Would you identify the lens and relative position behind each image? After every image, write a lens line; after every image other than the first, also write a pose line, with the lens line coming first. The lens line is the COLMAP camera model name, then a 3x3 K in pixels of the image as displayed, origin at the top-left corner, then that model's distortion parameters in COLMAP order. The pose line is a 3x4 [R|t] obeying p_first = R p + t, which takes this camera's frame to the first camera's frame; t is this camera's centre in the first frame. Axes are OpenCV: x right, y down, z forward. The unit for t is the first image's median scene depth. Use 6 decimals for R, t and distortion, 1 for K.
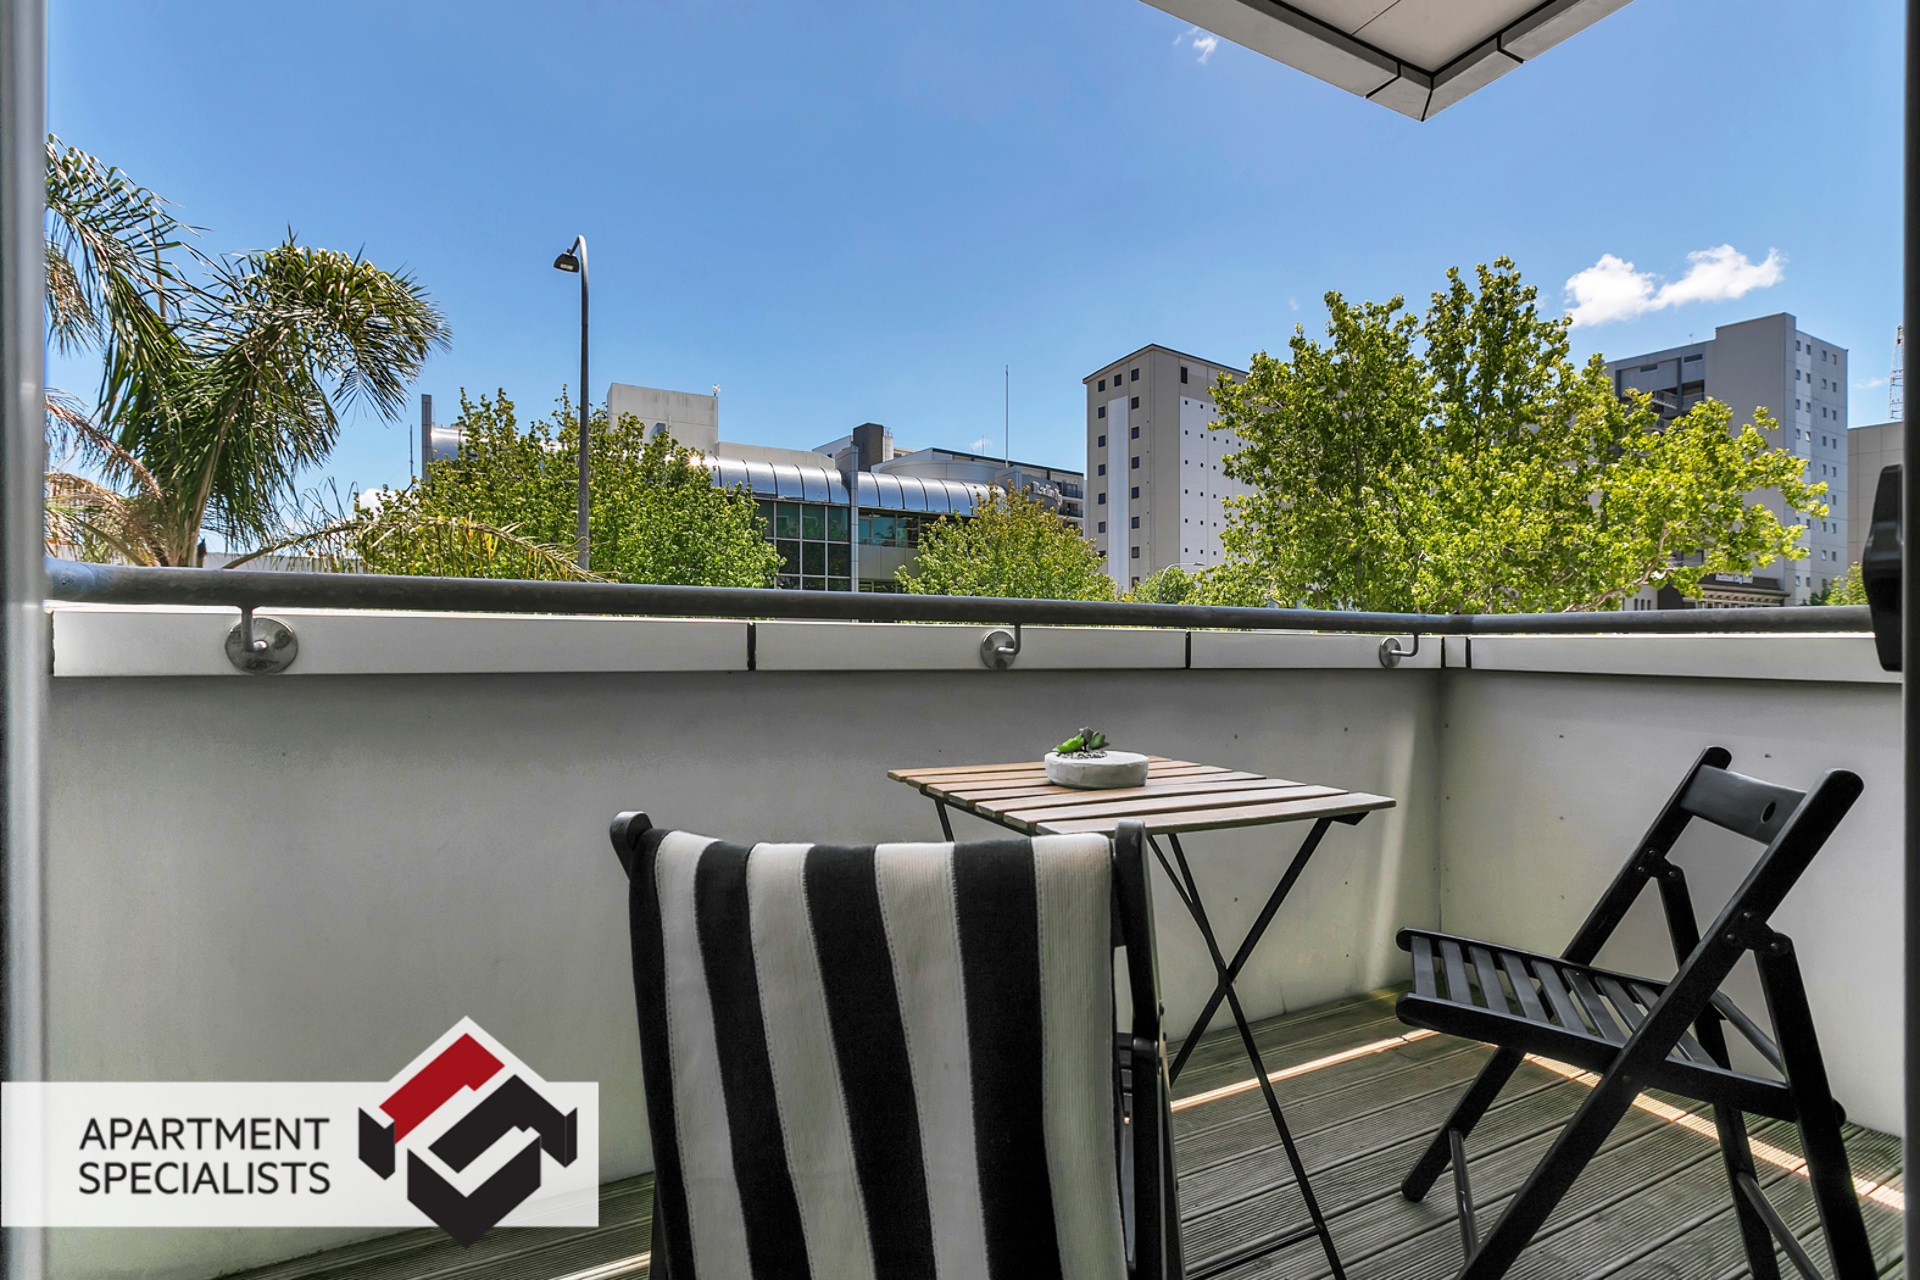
lens RADIAL K [[874.9, 0, 955.0], [0, 874.9, 645.9], [0, 0, 1]] dist [0.003330, 0.000537]
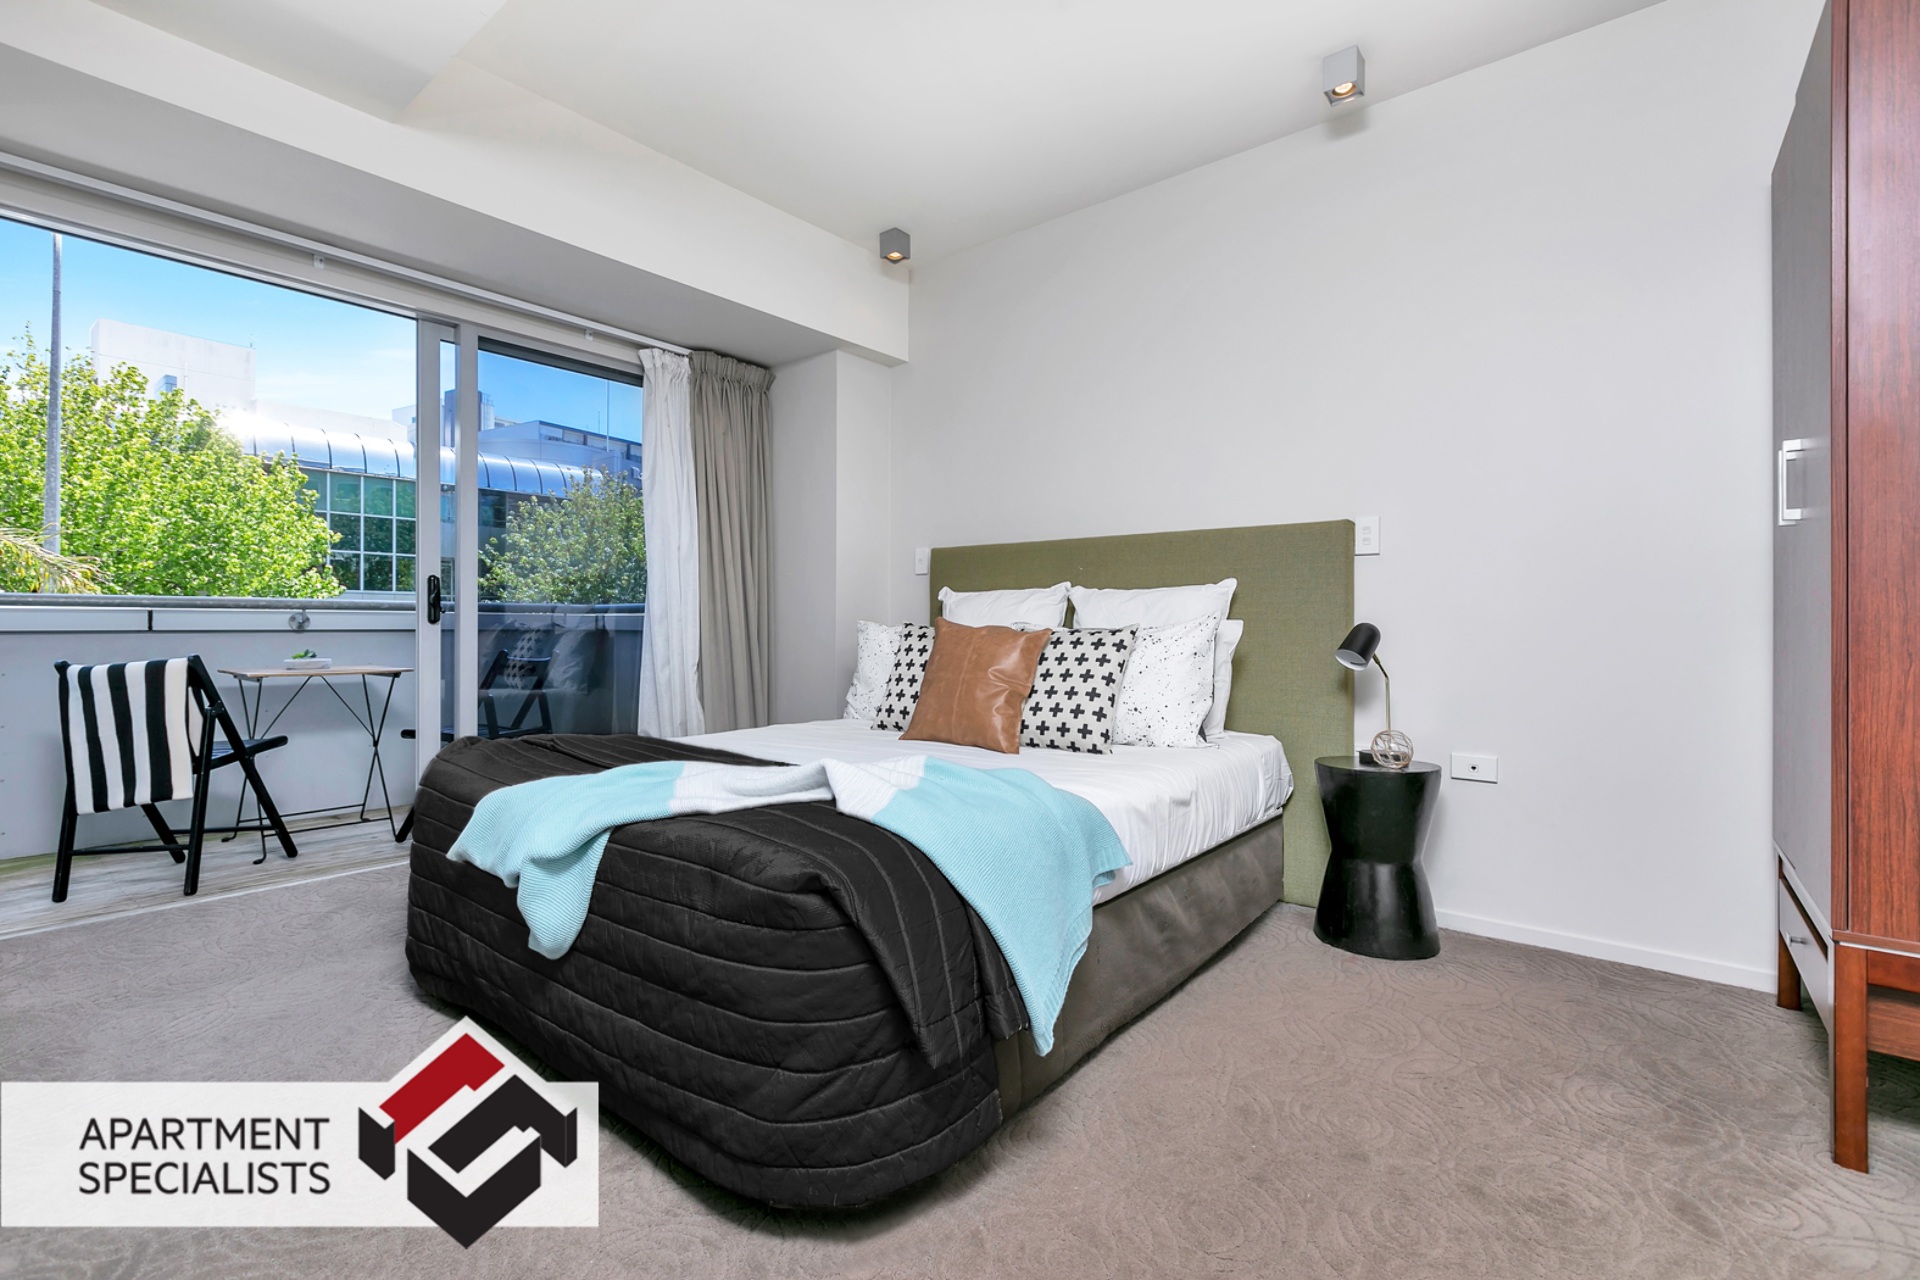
lens RADIAL K [[874.9, 0, 968.1], [0, 874.9, 628.2], [0, 0, 1]] dist [0.003330, 0.000537]
pose [[0.921151, -0.006636, 0.389150, 0.062741], [0.004943, 0.999973, 0.005351, 0.000342], [-0.389175, -0.003006, 0.921159, -0.143734]]
